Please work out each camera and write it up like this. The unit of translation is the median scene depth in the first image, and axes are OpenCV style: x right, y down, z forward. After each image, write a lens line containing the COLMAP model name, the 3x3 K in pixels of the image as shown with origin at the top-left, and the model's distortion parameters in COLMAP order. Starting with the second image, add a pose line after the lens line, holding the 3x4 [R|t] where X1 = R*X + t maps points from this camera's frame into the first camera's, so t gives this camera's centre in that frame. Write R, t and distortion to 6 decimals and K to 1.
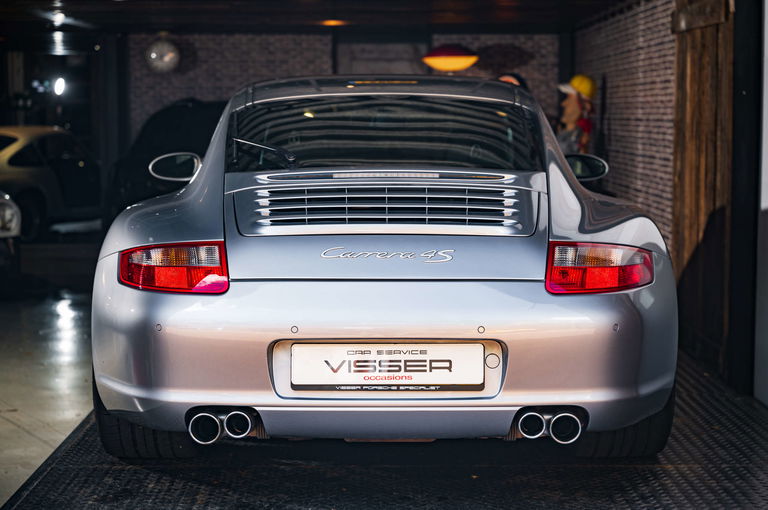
lens RADIAL K [[1547.6, 0, 384.0], [0, 1547.6, 255.0], [0, 0, 1]] dist [0.049539, 0.175553]
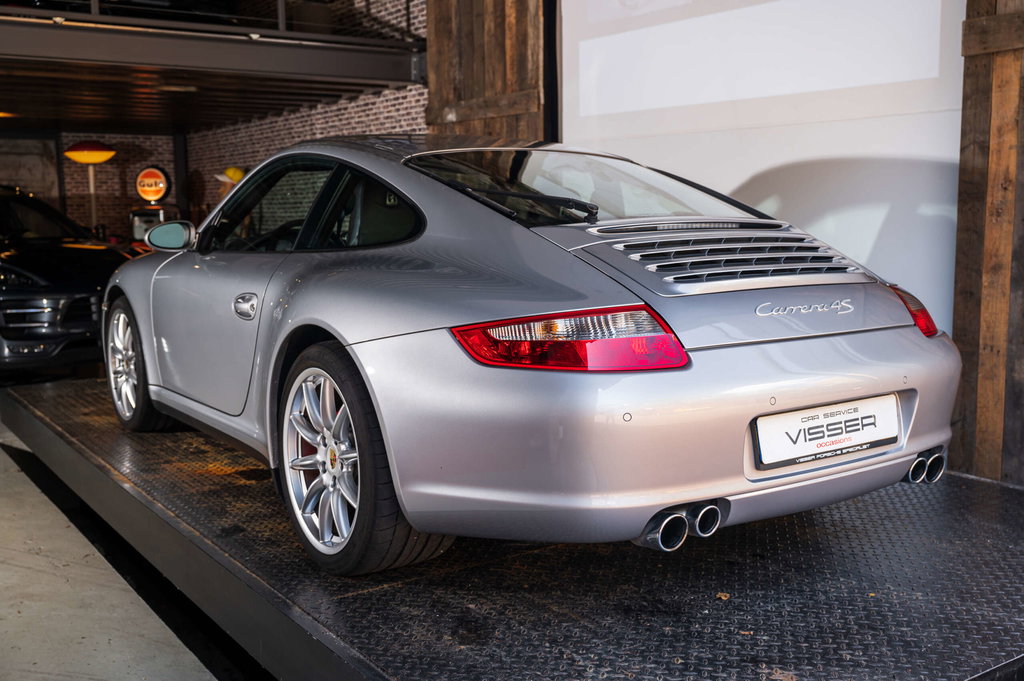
lens RADIAL K [[1052.7, 0, 512.0], [0, 1052.7, 340.5], [0, 0, 1]] dist [0.000650, 0.003500]
pose [[0.824979, -0.077146, 0.559873, -0.496052], [0.060623, 0.997003, 0.048051, -0.021766], [-0.561903, -0.005700, 0.827184, 0.592920]]
